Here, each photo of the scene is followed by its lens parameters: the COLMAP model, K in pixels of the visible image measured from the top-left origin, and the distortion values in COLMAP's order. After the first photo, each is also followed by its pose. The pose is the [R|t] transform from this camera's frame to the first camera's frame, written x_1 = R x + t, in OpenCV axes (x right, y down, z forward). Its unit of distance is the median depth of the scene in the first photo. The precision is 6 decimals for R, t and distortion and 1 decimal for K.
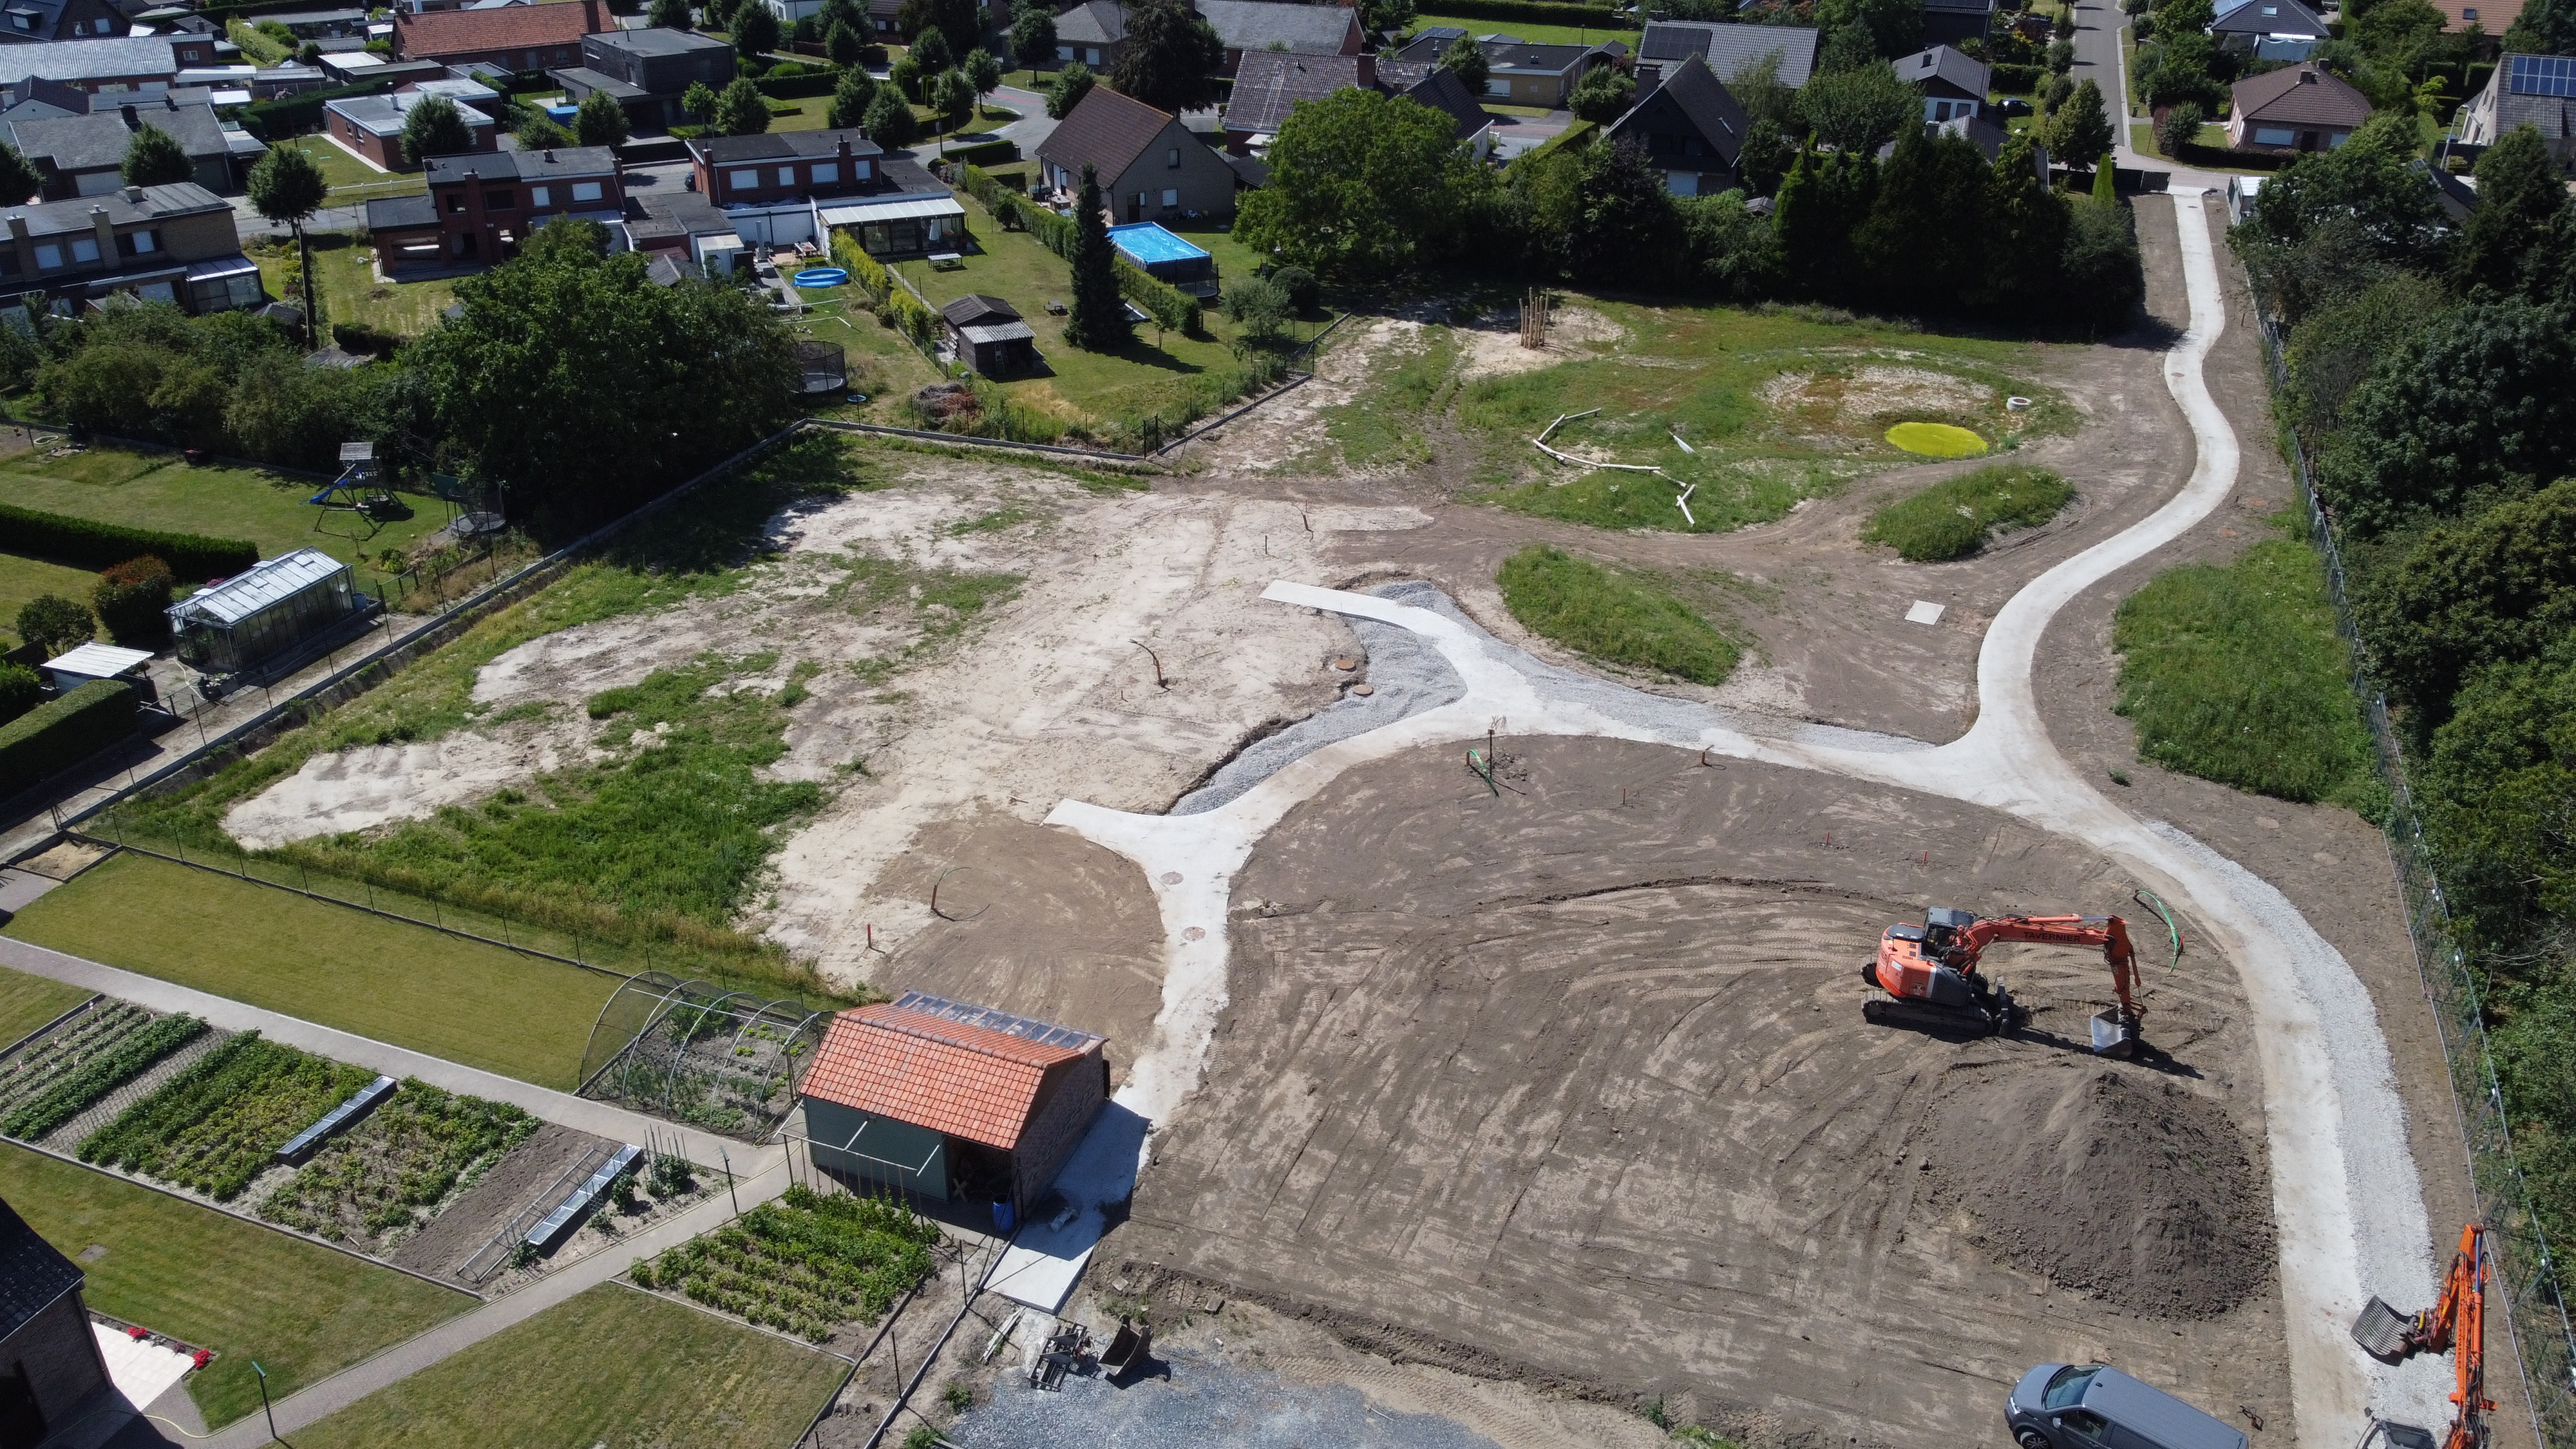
lens RADIAL K [[2010.9, 0, 1288.0], [0, 2010.9, 724.5], [0, 0, 1]] dist [-0.002769, 0.002038]
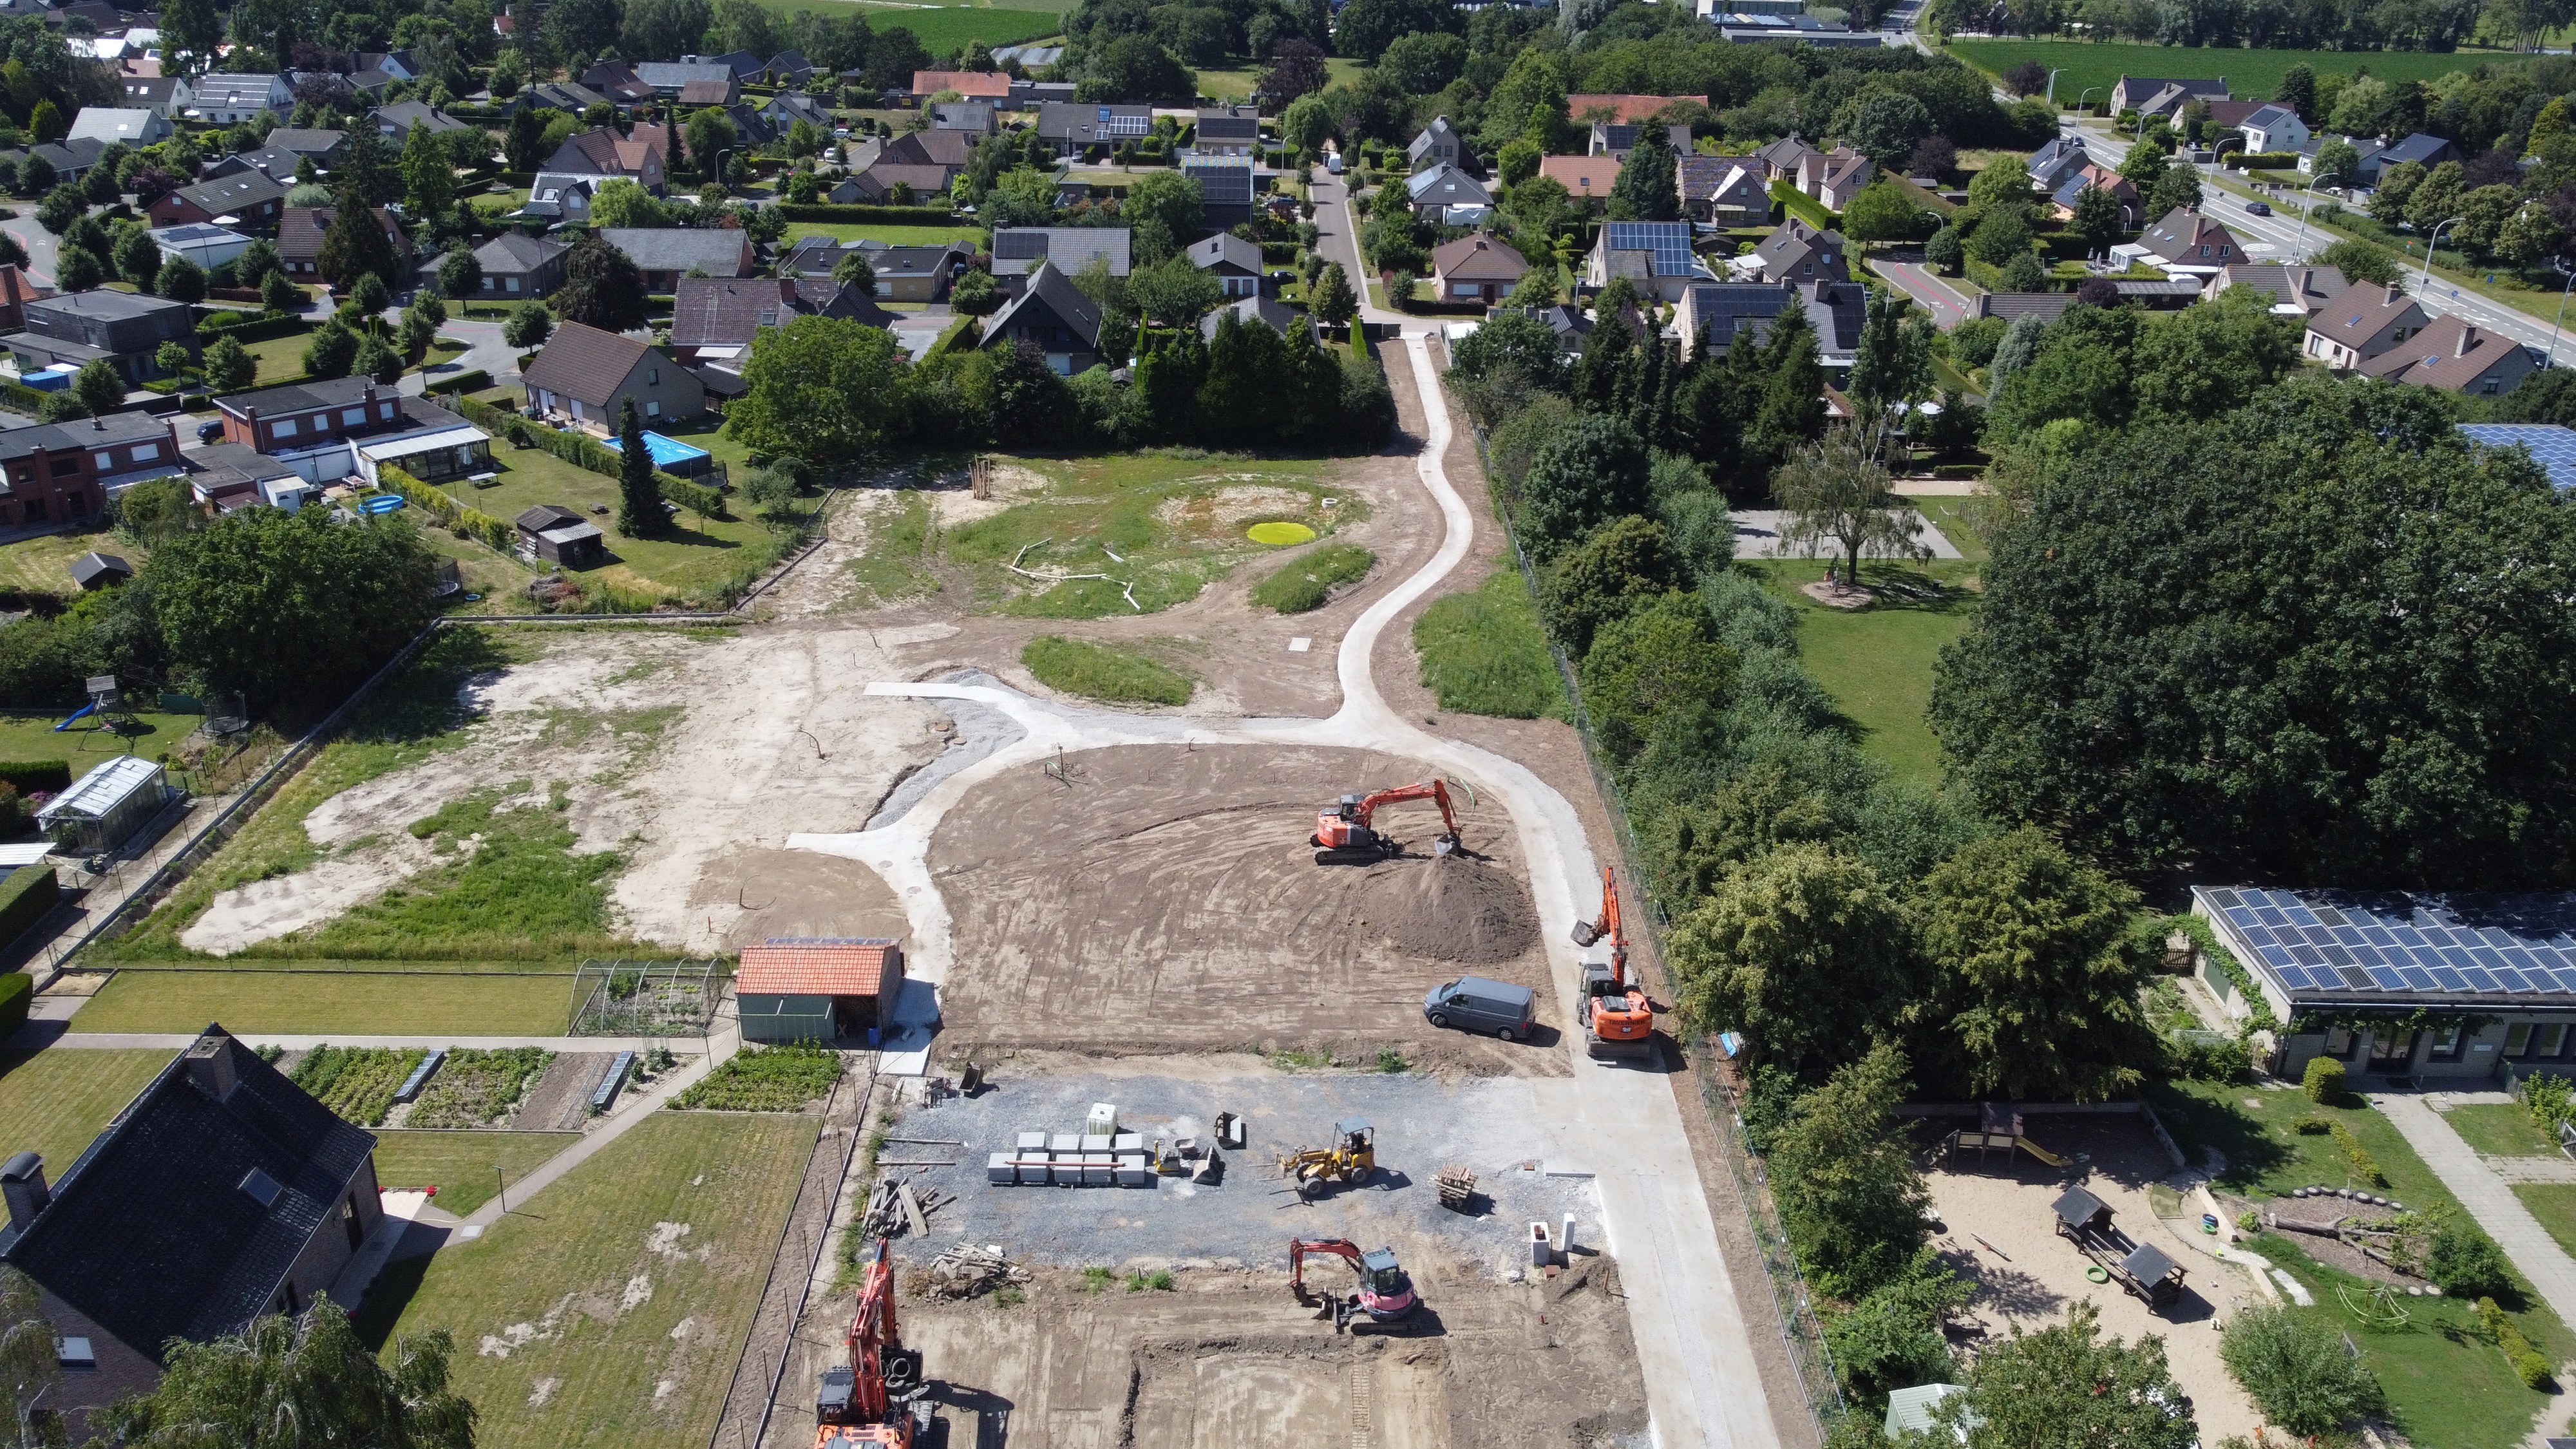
lens RADIAL K [[2010.9, 0, 1288.0], [0, 2010.9, 724.5], [0, 0, 1]] dist [-0.002769, 0.002038]
pose [[0.938556, -0.141710, 0.314692, -0.199424], [0.160825, 0.986345, -0.035489, 0.062213], [-0.305365, 0.083919, 0.948530, -0.489923]]
